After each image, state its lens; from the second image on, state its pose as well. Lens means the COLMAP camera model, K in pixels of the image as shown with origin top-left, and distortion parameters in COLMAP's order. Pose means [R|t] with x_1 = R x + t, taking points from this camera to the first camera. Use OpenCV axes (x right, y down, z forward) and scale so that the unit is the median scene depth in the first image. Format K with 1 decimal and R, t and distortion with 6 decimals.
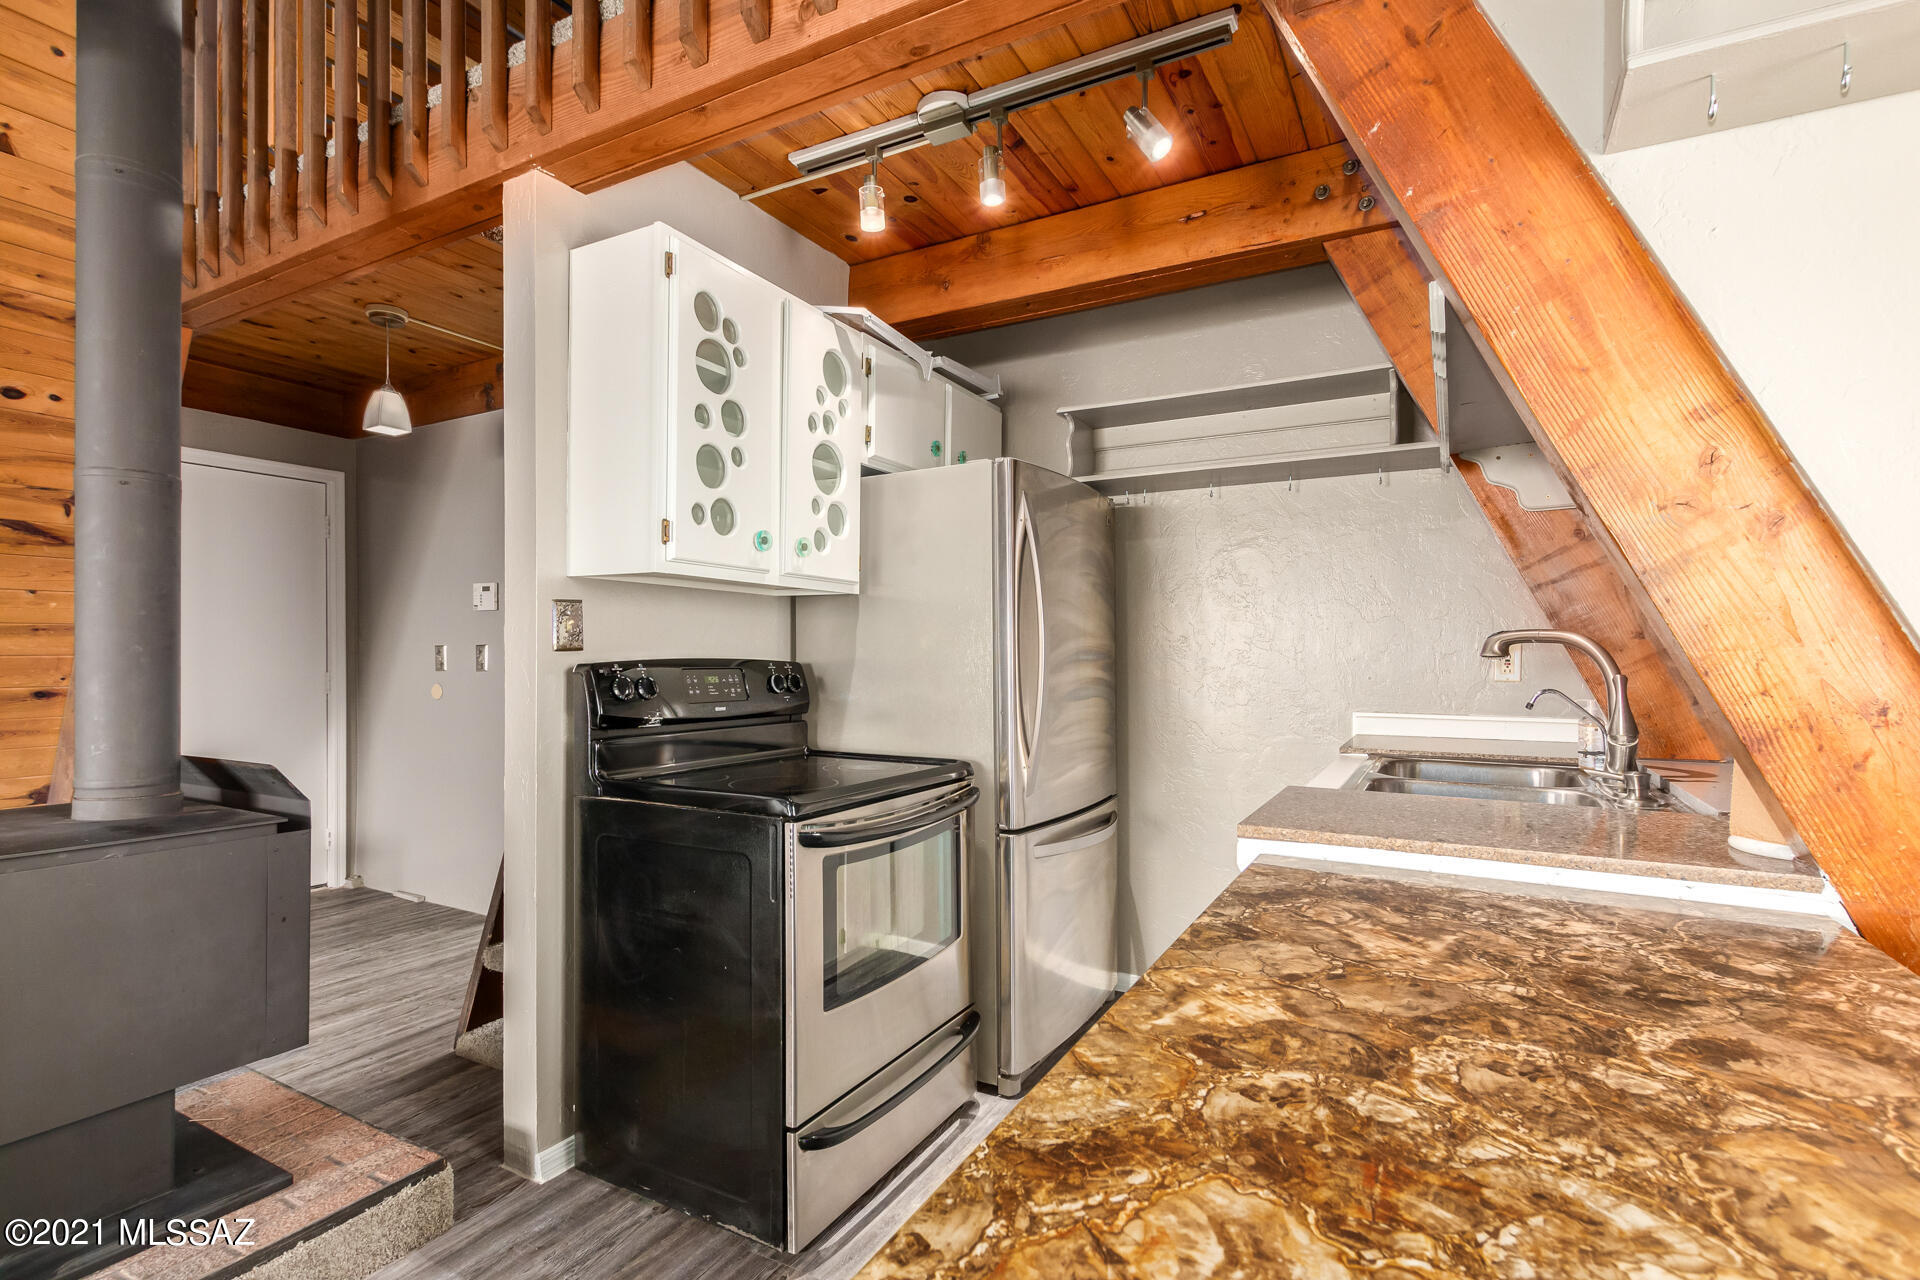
lens RADIAL K [[907.0, 0, 927.7], [0, 907.0, 658.0], [0, 0, 1]] dist [0.001360, -0.000707]
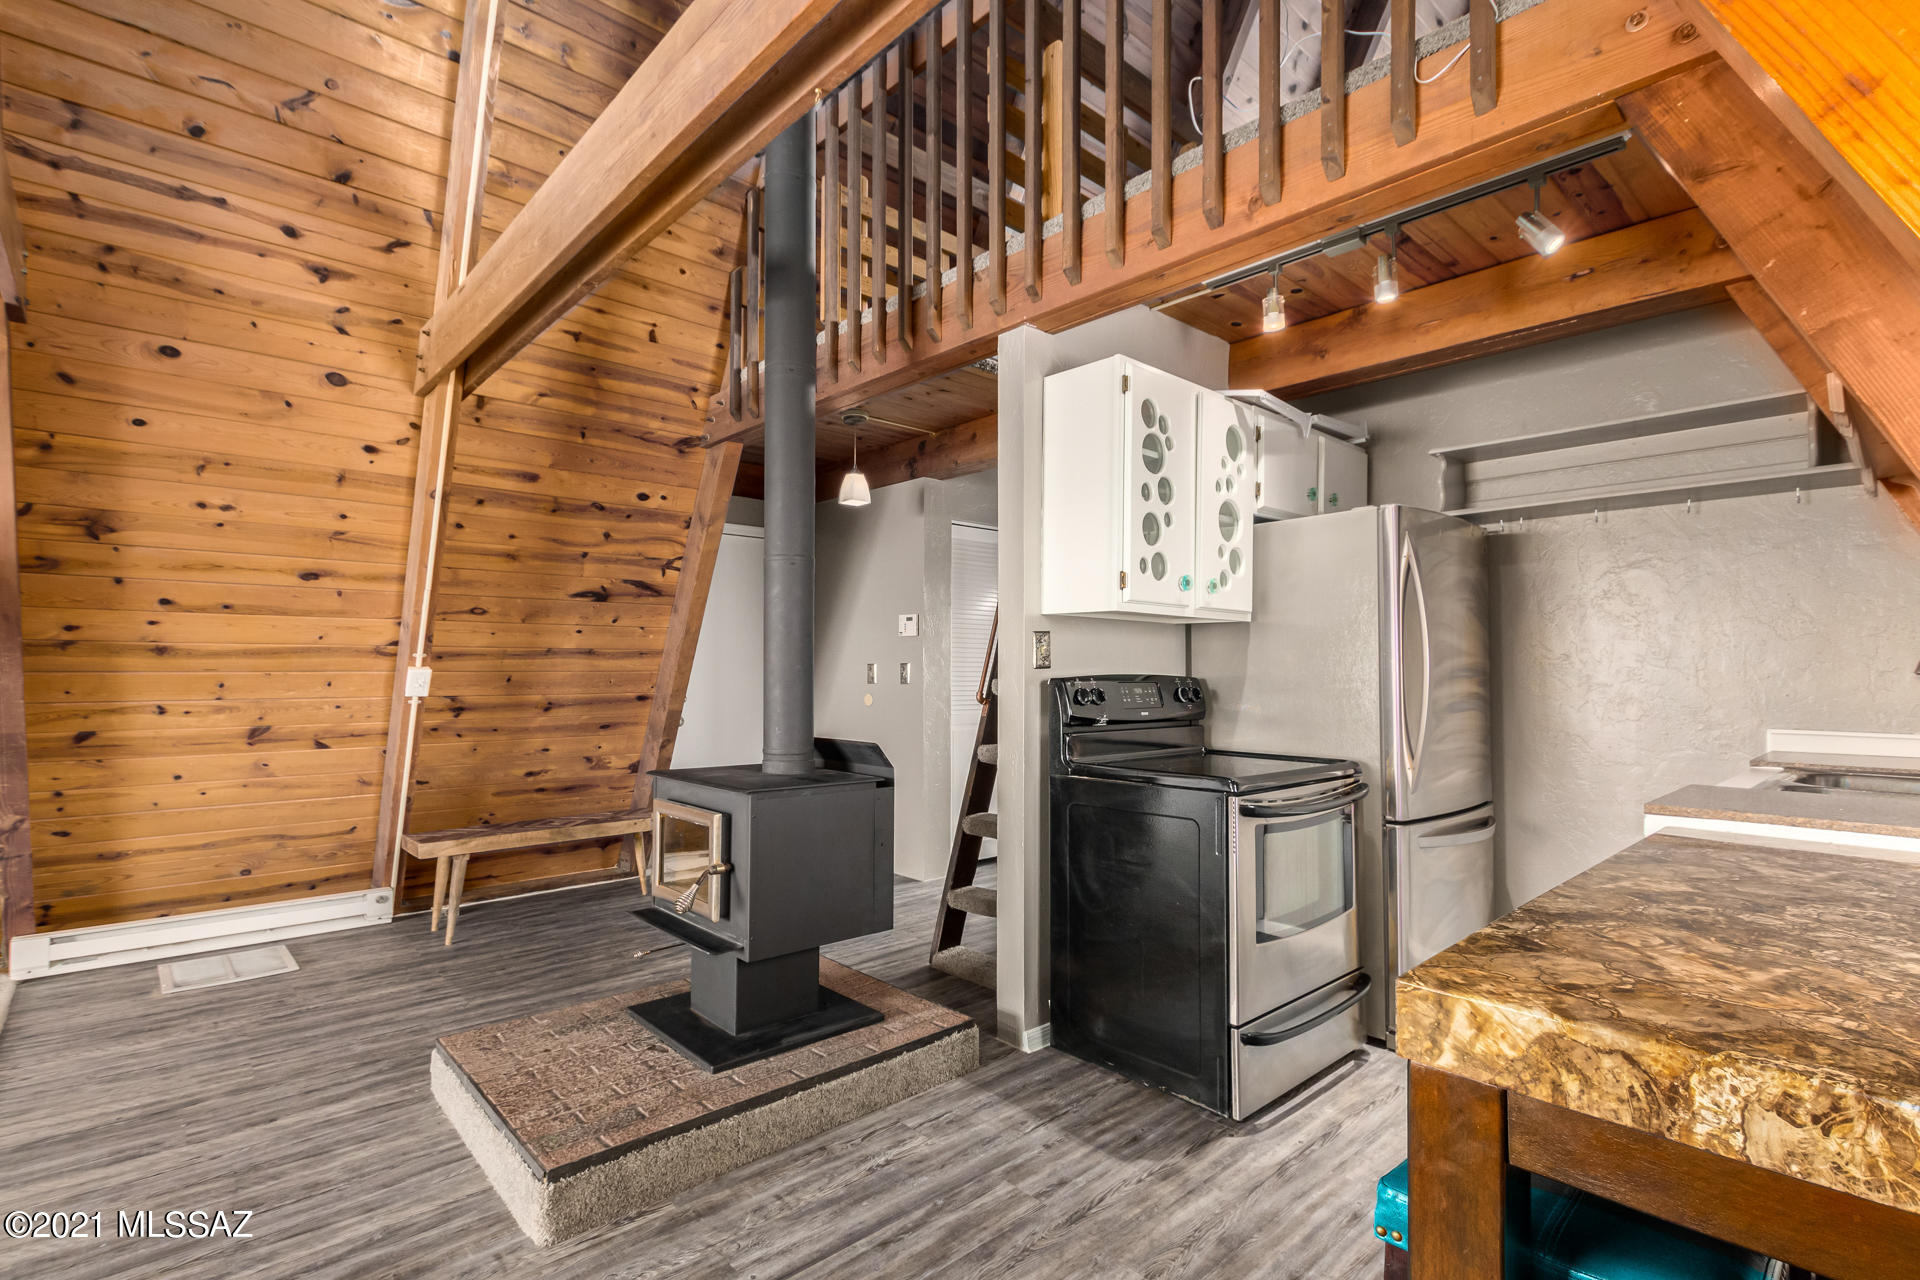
lens RADIAL K [[883.3, 0, 918.6], [0, 883.3, 662.4], [0, 0, 1]] dist [0.006212, -0.004301]
pose [[0.944584, -0.002068, -0.328264, -0.119700], [-0.002172, 0.999919, -0.012550, -0.000010], [0.328263, 0.012567, 0.944503, -0.290077]]
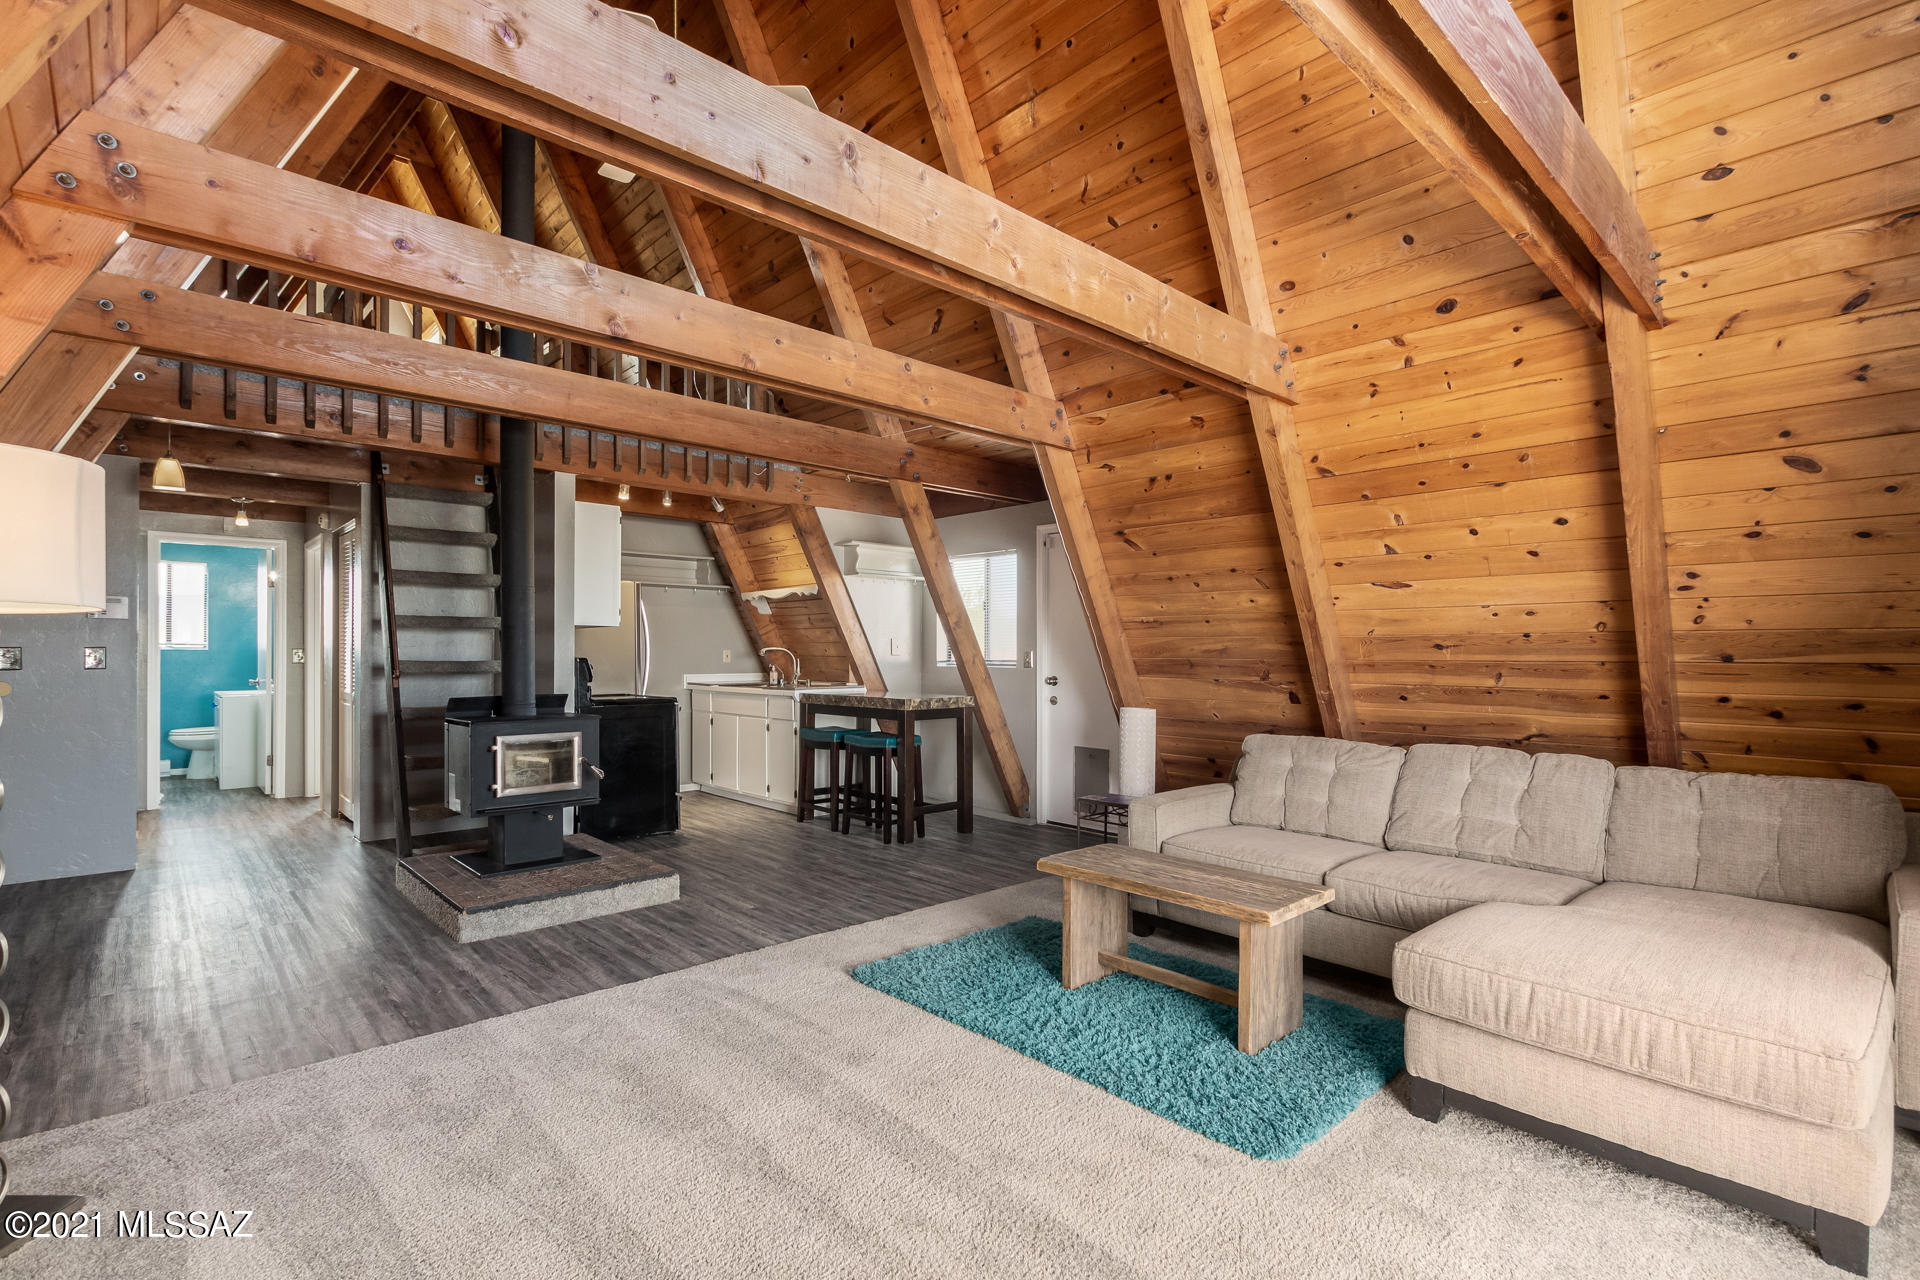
lens RADIAL K [[883.3, 0, 983.1], [0, 883.3, 644.9], [0, 0, 1]] dist [0.006212, -0.004301]
pose [[0.282056, 0.008981, 0.959356, -2.235008], [0.002417, 0.999946, -0.010072, -0.000983], [-0.959395, 0.005160, 0.282020, -0.774952]]
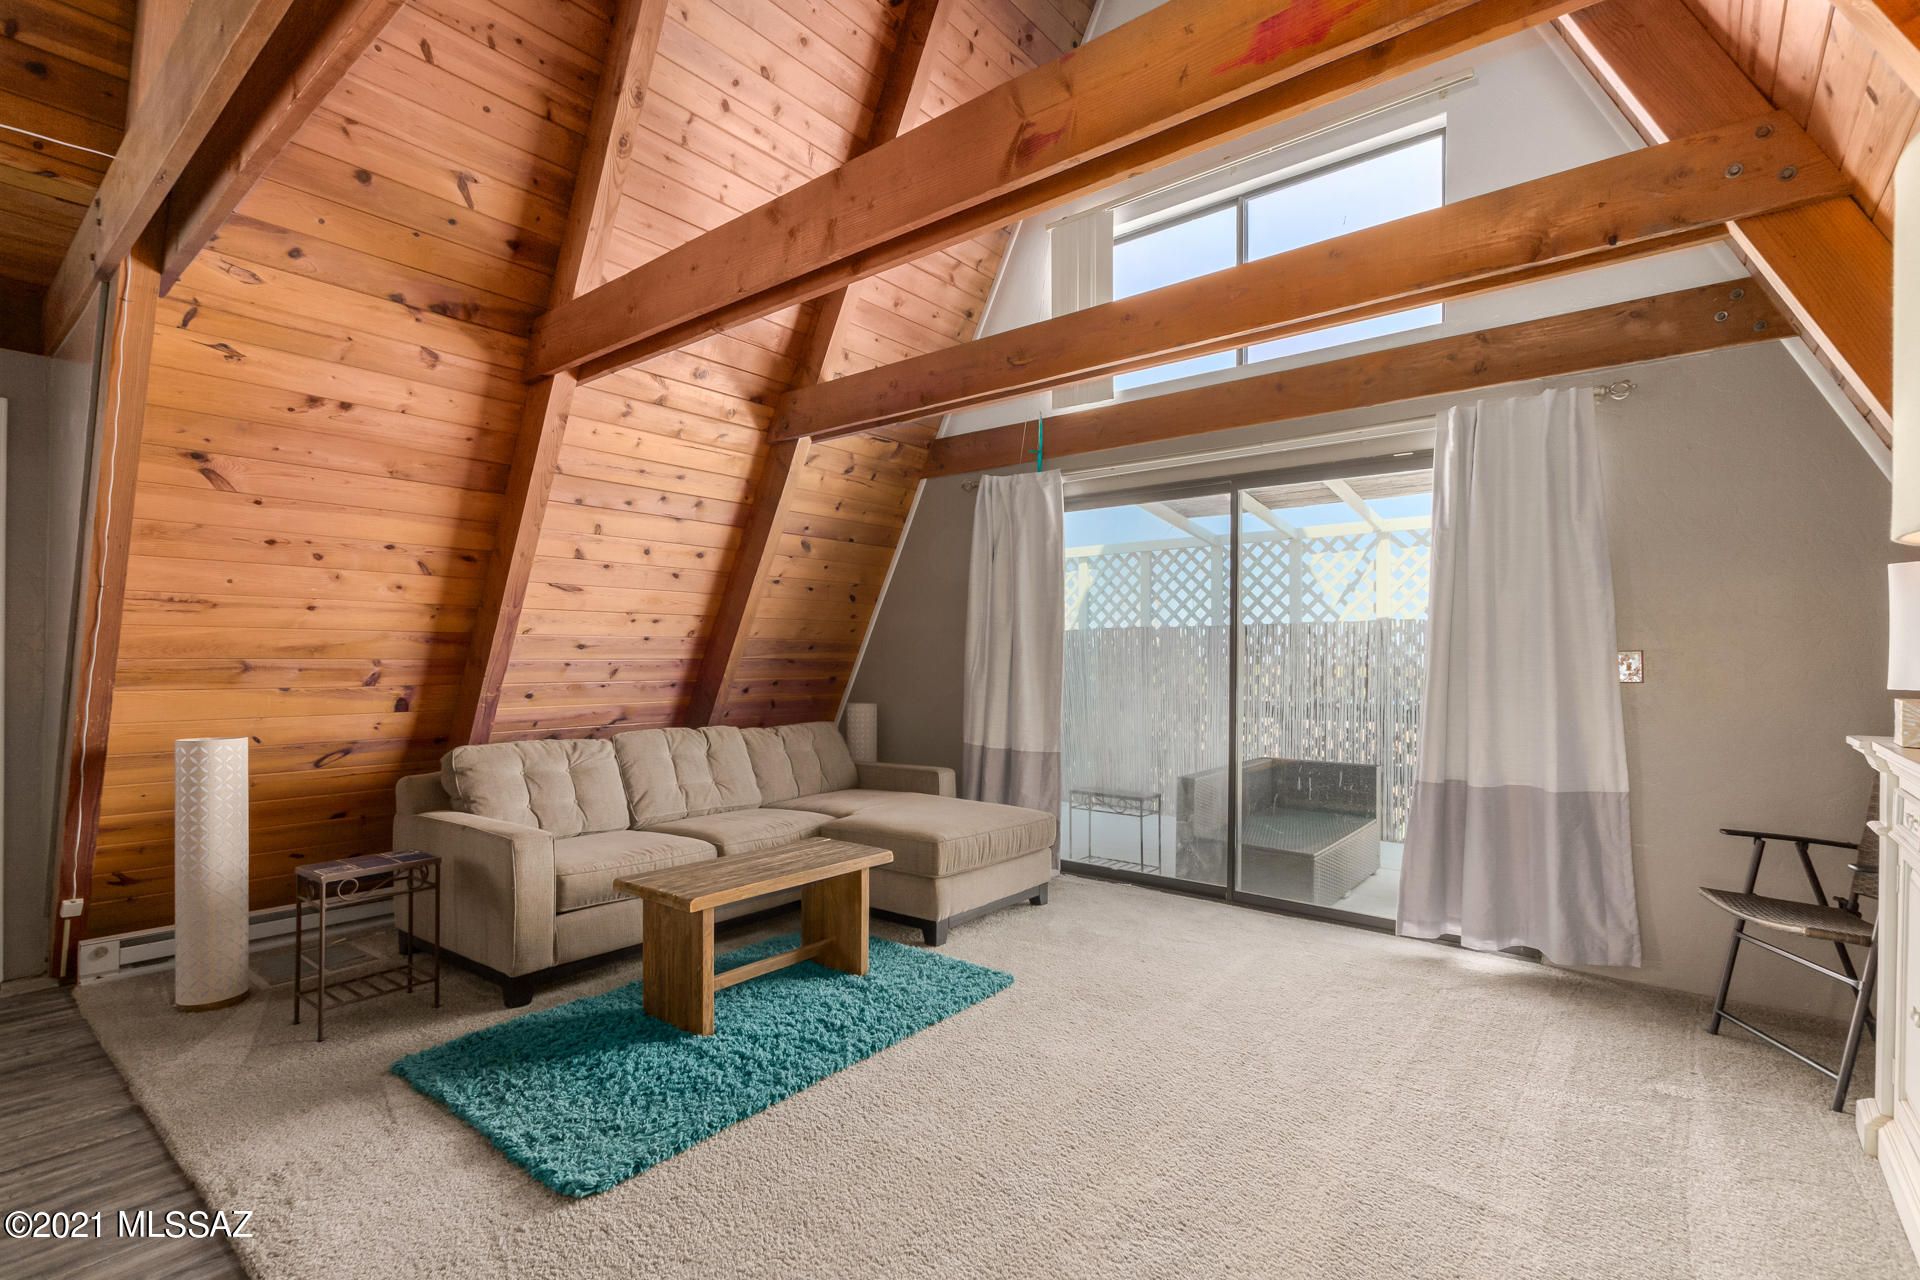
lens RADIAL K [[883.3, 0, 921.1], [0, 883.3, 651.3], [0, 0, 1]] dist [0.006212, -0.004301]
pose [[-0.983932, -0.003376, 0.178510, -1.437016], [-0.003139, 0.999994, 0.001609, -0.007221], [-0.178515, 0.001023, -0.983937, 0.530769]]
